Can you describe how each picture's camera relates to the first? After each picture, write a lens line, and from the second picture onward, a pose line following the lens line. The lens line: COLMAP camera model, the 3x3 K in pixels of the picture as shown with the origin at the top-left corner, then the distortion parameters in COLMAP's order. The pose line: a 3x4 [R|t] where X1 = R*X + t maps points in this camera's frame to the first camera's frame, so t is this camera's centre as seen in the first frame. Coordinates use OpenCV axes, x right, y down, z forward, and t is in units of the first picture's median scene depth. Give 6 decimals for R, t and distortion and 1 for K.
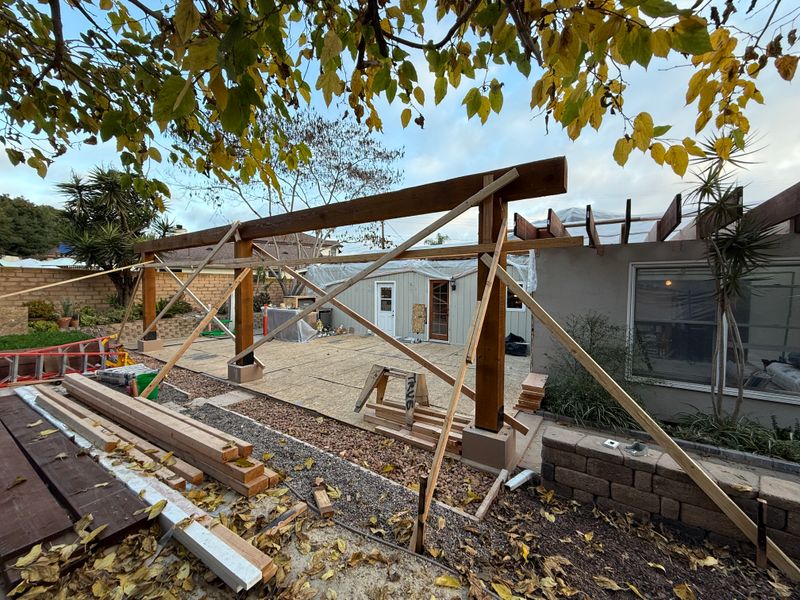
lens RADIAL K [[336.9, 0, 401.6], [0, 336.9, 299.7], [0, 0, 1]] dist [0.000005, -0.000055]
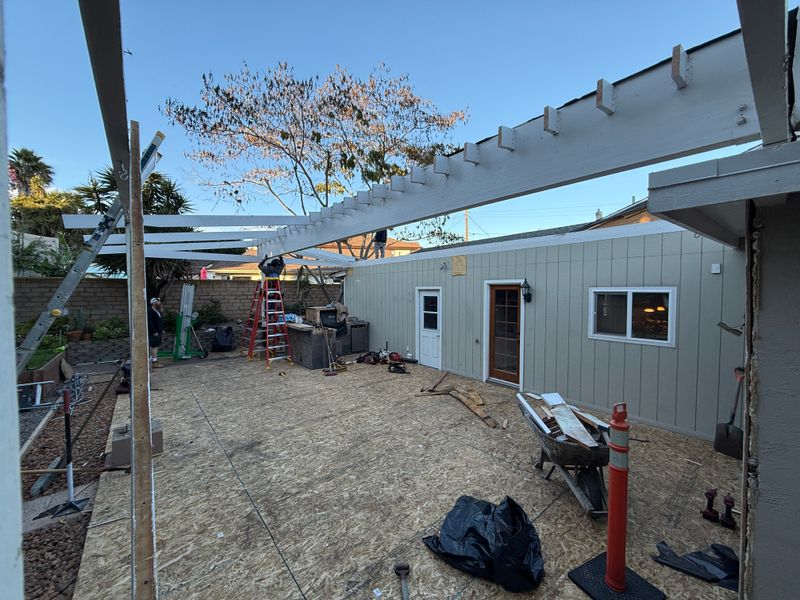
lens RADIAL K [[317.6, 0, 398.5], [0, 317.6, 299.9], [0, 0, 1]] dist [-0.001501, 0.000079]
pose [[0.953450, 0.001427, -0.301547, 0.092912], [-0.003529, 0.999973, -0.006428, -0.024419], [0.301530, 0.007193, 0.953430, 0.358138]]
